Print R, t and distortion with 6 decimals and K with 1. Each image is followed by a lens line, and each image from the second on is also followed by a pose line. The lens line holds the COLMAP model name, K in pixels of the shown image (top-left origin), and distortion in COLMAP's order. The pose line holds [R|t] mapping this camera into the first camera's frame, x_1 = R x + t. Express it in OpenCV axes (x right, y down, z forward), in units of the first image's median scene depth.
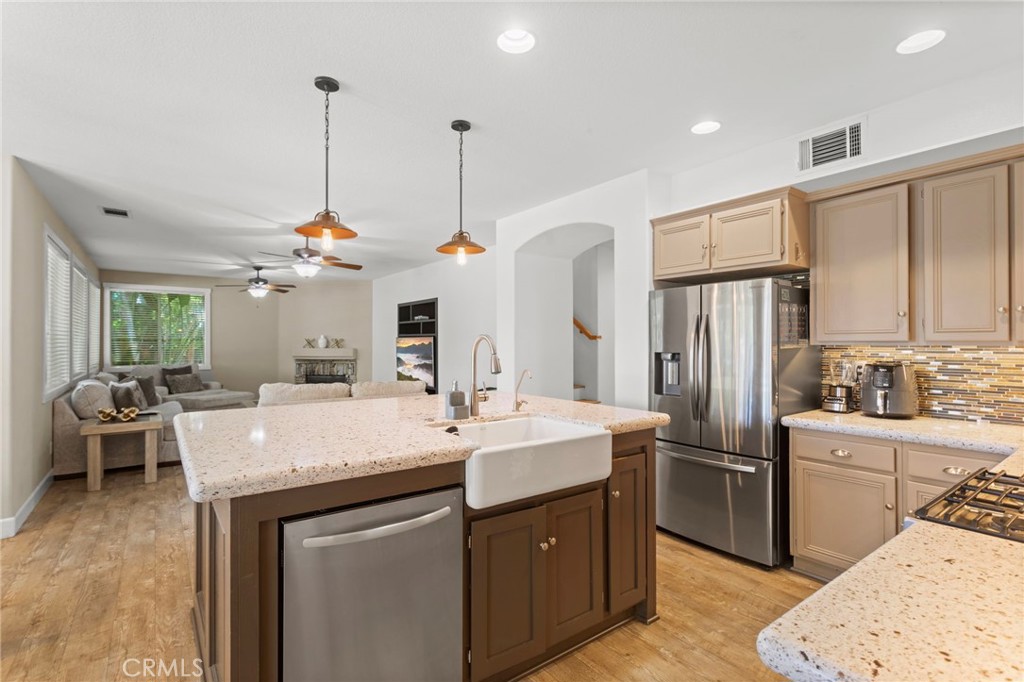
lens RADIAL K [[482.4, 0, 512.0], [0, 482.4, 341.0], [0, 0, 1]] dist [0.001892, 0.000127]
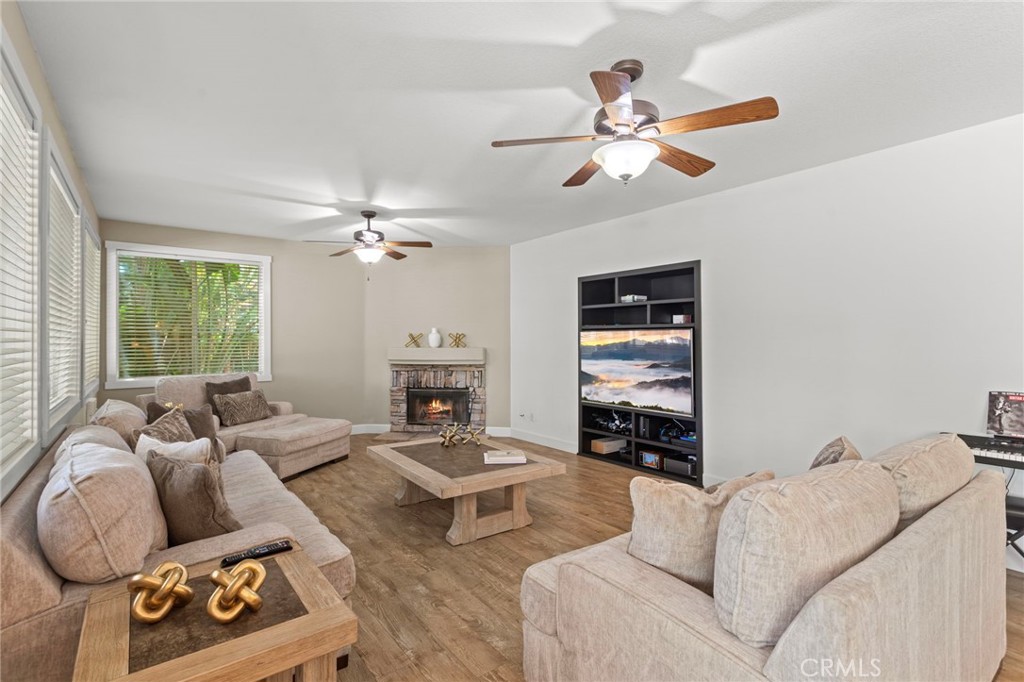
lens RADIAL K [[485.7, 0, 511.1], [0, 485.7, 337.1], [0, 0, 1]] dist [0.000917, 0.000170]
pose [[0.999960, -0.001351, 0.008827, -0.561141], [0.001359, 0.999999, -0.000930, 0.002284], [-0.008826, 0.000942, 0.999961, 0.630729]]
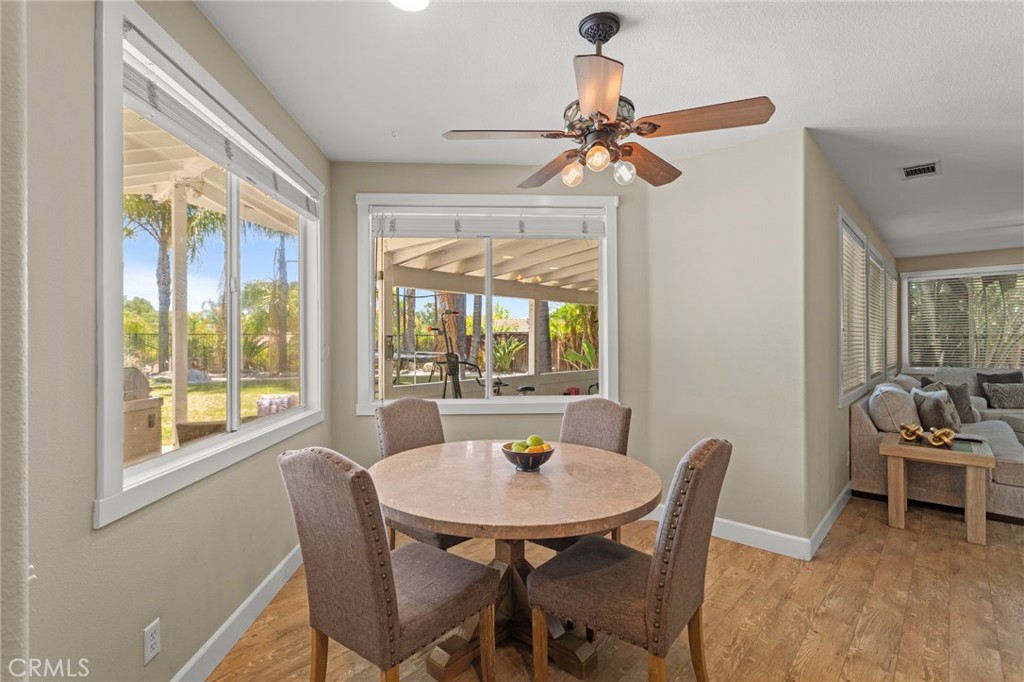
lens RADIAL K [[482.4, 0, 512.0], [0, 482.4, 341.0], [0, 0, 1]] dist [0.001892, 0.000127]
pose [[0.194061, -0.003985, -0.980981, -0.176059], [0.008311, 0.999963, -0.002418, 0.001734], [0.980954, -0.007683, 0.194087, 0.194273]]
